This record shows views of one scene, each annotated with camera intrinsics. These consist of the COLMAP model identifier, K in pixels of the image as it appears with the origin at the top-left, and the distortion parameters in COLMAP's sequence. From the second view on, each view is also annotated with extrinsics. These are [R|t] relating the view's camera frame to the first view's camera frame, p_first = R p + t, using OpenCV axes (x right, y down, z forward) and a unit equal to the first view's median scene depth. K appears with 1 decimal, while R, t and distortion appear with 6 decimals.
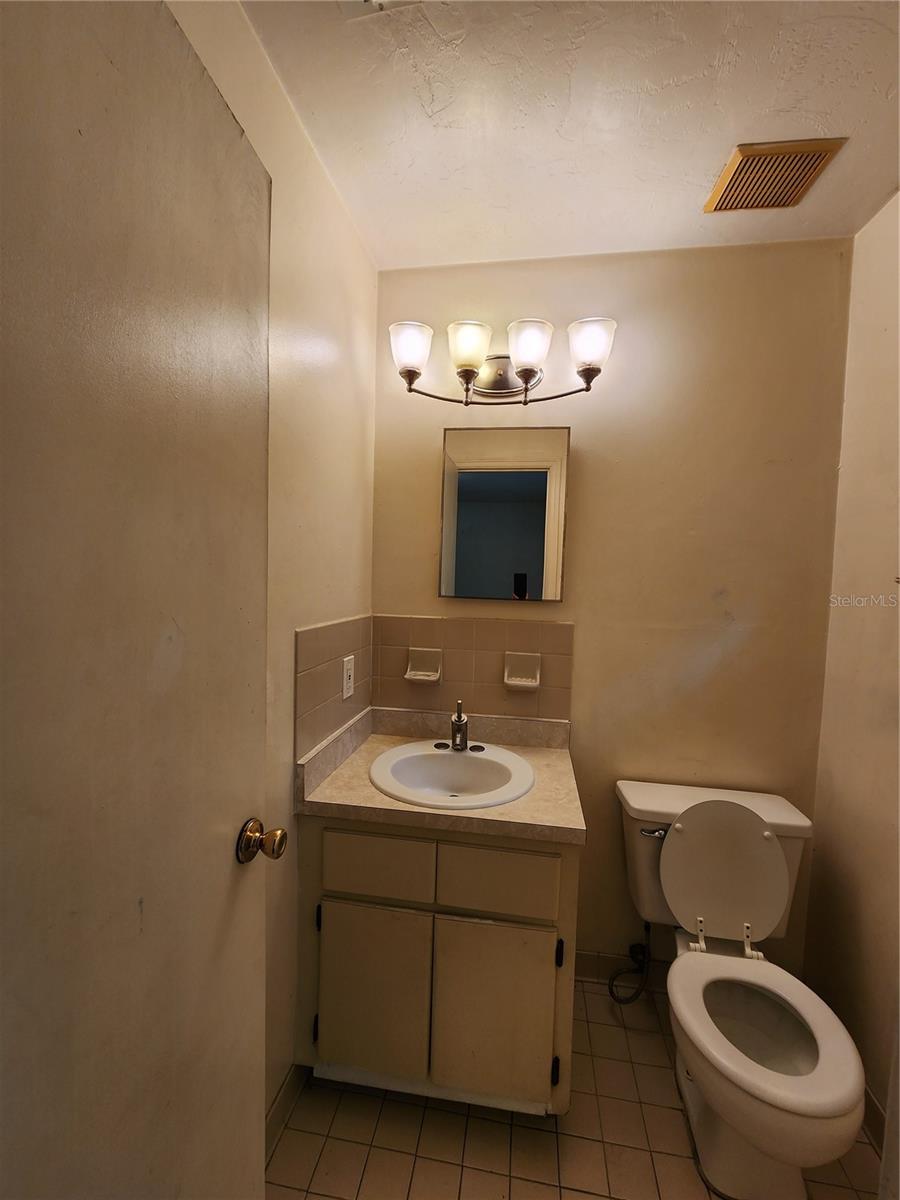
lens RADIAL K [[493.8, 0, 450.0], [0, 493.8, 600.0], [0, 0, 1]] dist [0.002593, -0.002897]
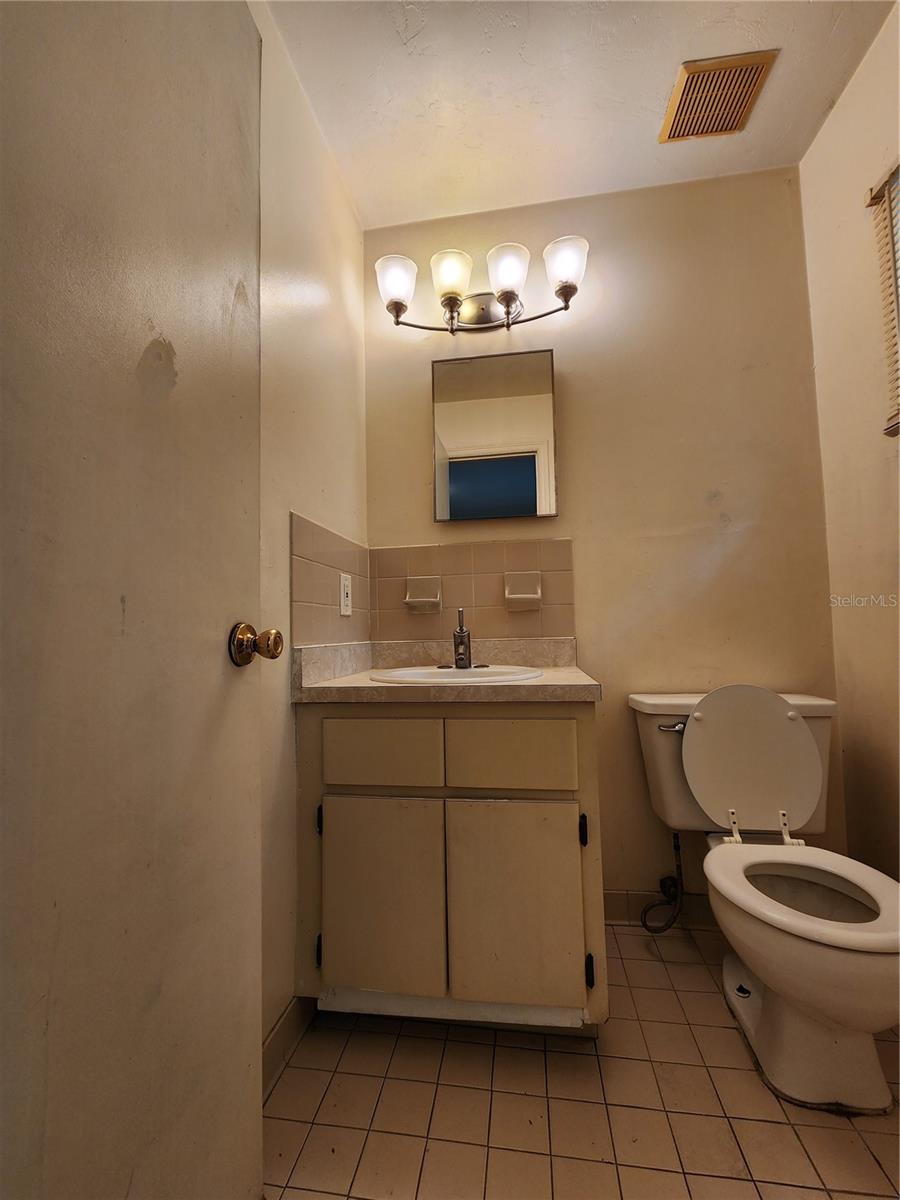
lens RADIAL K [[493.6, 0, 450.0], [0, 493.6, 600.0], [0, 0, 1]] dist [0.003441, -0.002819]
pose [[0.998680, -0.050599, 0.008808, -0.009721], [0.051281, 0.991877, -0.116407, 0.323232], [-0.002847, 0.116705, 0.993163, 0.032733]]
